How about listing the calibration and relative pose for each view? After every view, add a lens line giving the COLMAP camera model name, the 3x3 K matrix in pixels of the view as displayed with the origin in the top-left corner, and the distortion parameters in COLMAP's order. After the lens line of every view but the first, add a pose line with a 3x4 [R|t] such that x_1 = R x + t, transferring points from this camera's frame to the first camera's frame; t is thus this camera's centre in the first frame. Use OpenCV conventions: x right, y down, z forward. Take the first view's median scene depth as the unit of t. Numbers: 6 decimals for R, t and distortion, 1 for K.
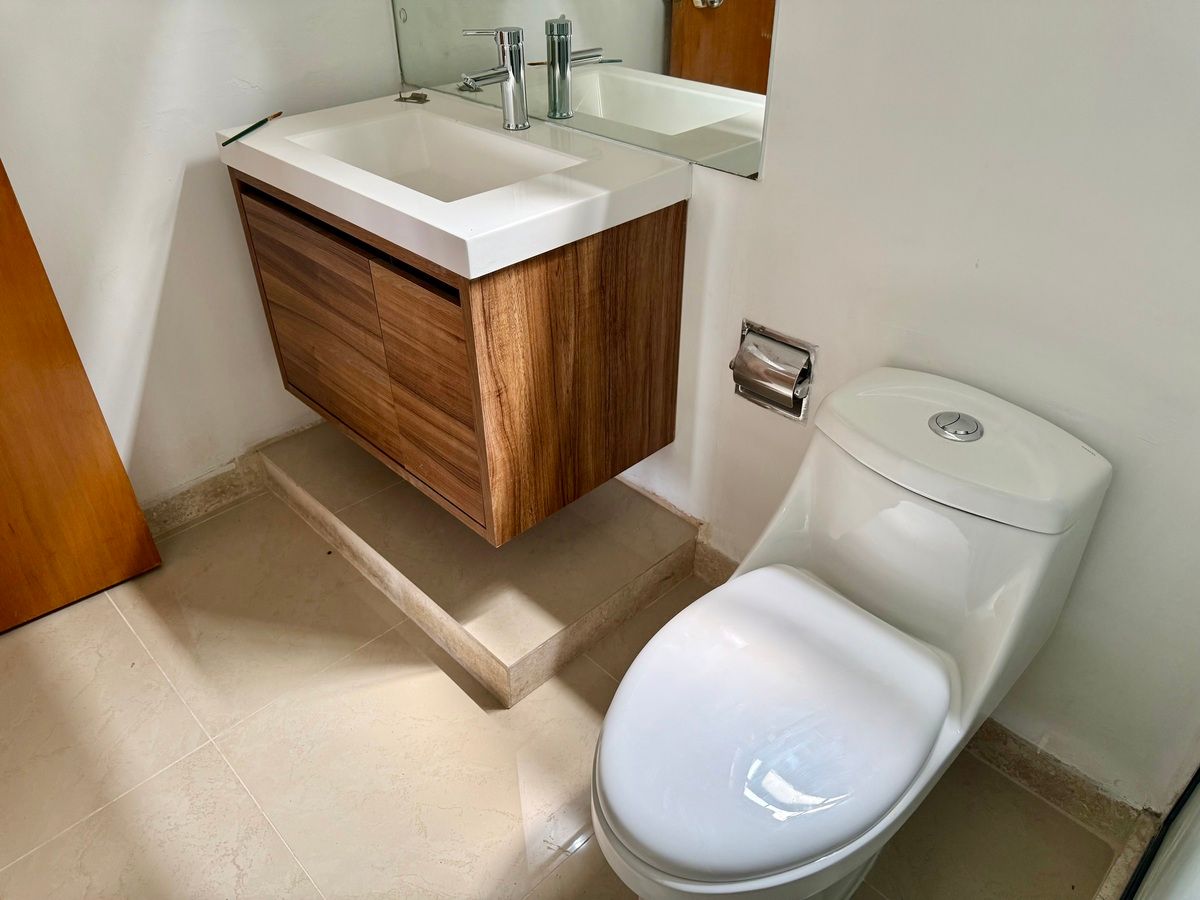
lens RADIAL K [[856.4, 0, 599.7], [0, 856.4, 432.7], [0, 0, 1]] dist [0.052707, -0.049174]
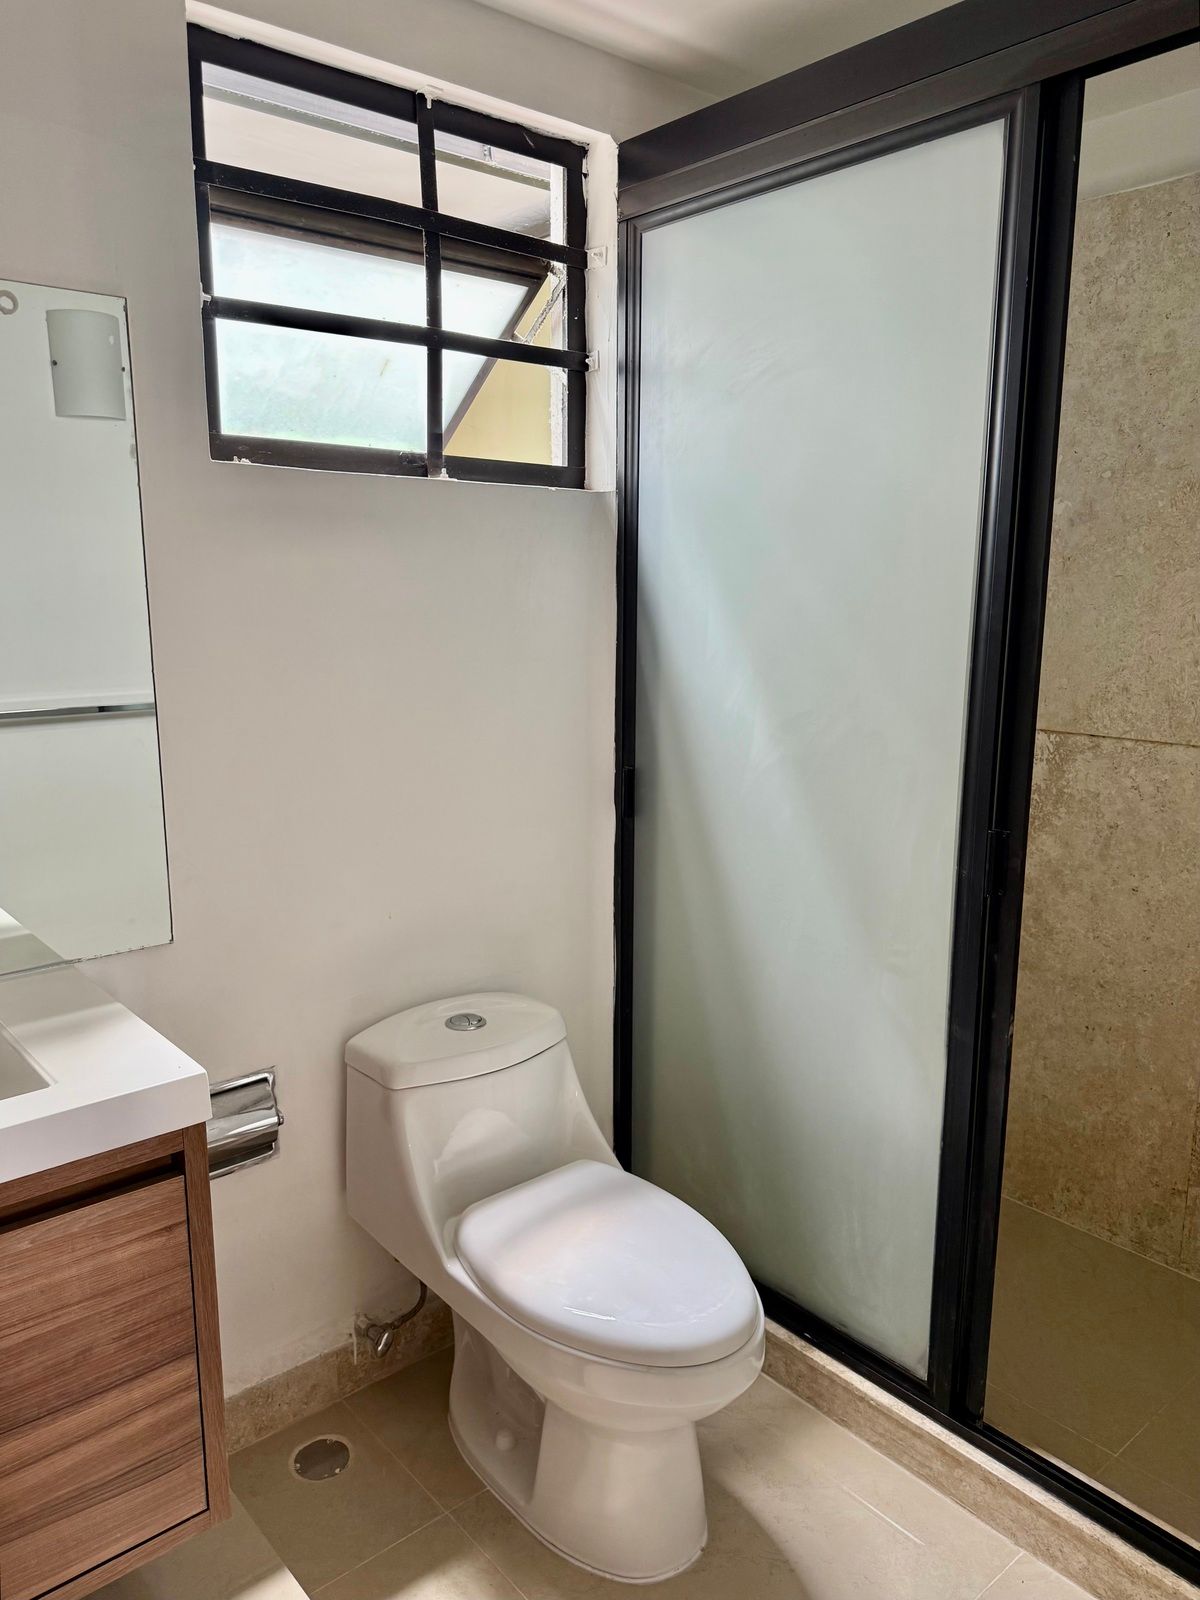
lens RADIAL K [[1141.8, 0, 600.0], [0, 1141.8, 800.0], [0, 0, 1]] dist [0.052707, -0.049174]
pose [[0.082723, -0.182901, 0.979645, -1.001342], [0.555089, 0.824863, 0.107130, -0.304502], [-0.827667, 0.534928, 0.169762, 0.334775]]
